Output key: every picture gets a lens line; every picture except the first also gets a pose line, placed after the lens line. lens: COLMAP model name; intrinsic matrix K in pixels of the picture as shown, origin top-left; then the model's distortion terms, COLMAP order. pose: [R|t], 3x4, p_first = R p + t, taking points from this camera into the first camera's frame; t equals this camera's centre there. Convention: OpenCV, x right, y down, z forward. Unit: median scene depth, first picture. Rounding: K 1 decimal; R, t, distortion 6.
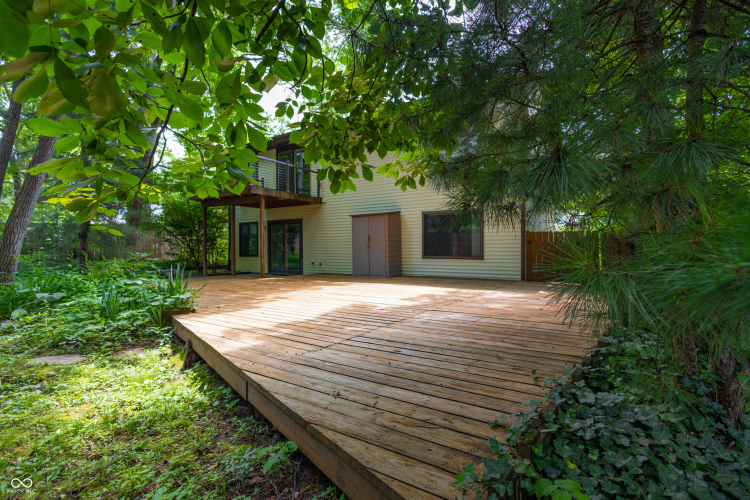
lens RADIAL K [[345.1, 0, 377.3], [0, 345.1, 249.1], [0, 0, 1]] dist [0.011620, -0.001085]
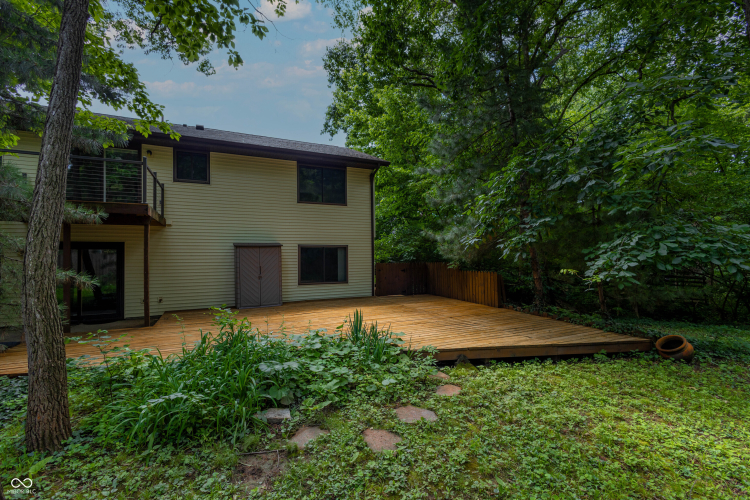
lens RADIAL K [[345.1, 0, 377.3], [0, 345.1, 249.1], [0, 0, 1]] dist [0.011620, -0.001085]
pose [[0.528007, 0.015904, 0.849091, -0.683360], [0.010581, 0.999624, -0.025304, -0.059202], [-0.849174, 0.022345, 0.527640, 0.162298]]
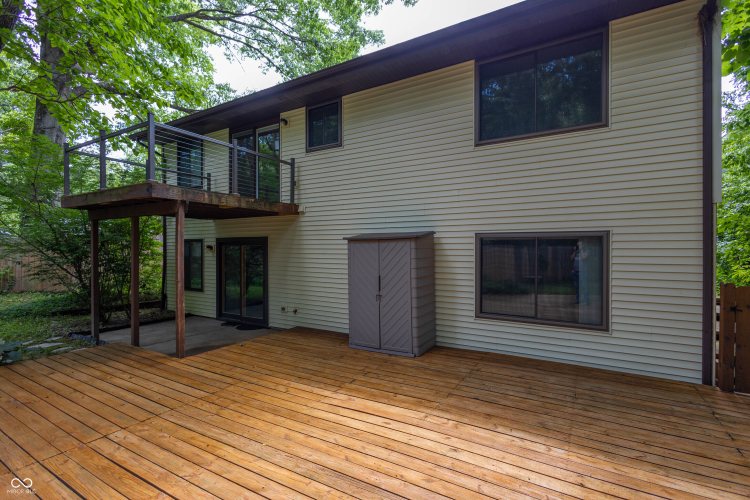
lens RADIAL K [[345.1, 0, 377.3], [0, 345.1, 249.1], [0, 0, 1]] dist [0.011620, -0.001085]
pose [[0.999490, 0.002324, 0.031850, -0.043718], [-0.002226, 0.999993, -0.003096, -0.078154], [-0.031857, 0.003023, 0.999488, 0.434957]]
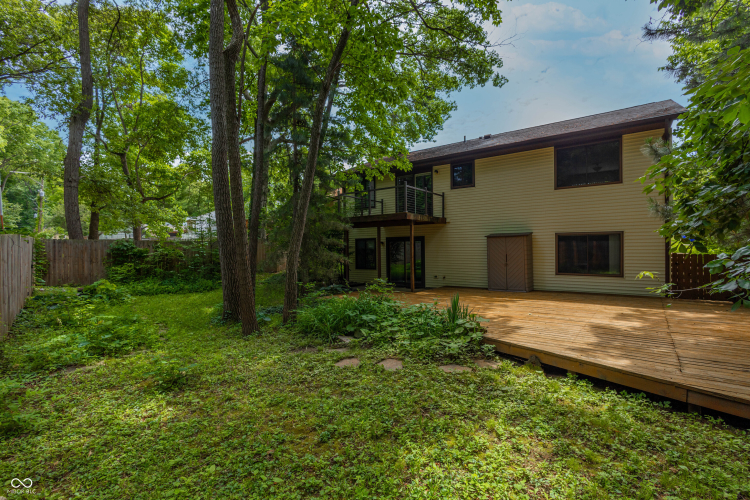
lens RADIAL K [[345.1, 0, 377.3], [0, 345.1, 249.1], [0, 0, 1]] dist [0.011620, -0.001085]
pose [[0.997960, -0.007525, -0.063396, -0.359295], [0.007507, 0.999972, -0.000522, -0.057781], [0.063399, 0.000045, 0.997988, -0.144455]]
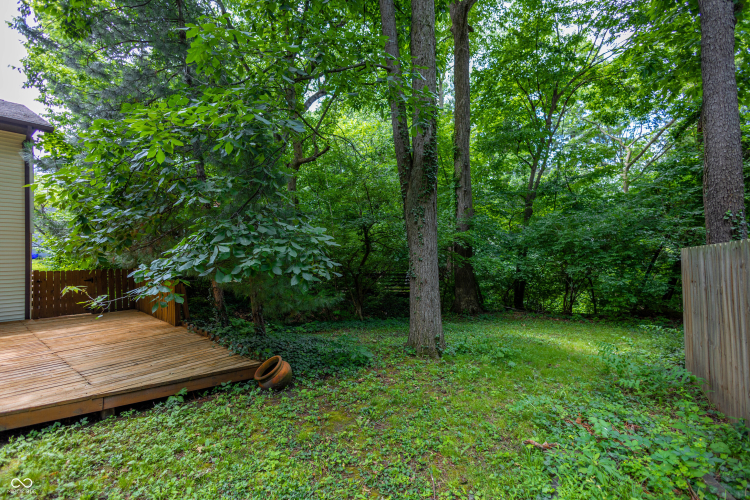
lens RADIAL K [[345.1, 0, 377.3], [0, 345.1, 249.1], [0, 0, 1]] dist [0.011620, -0.001085]
pose [[0.098346, 0.022908, 0.994889, -0.410764], [0.021454, 0.999454, -0.025134, -0.055153], [-0.994921, 0.023816, 0.097801, -0.103132]]
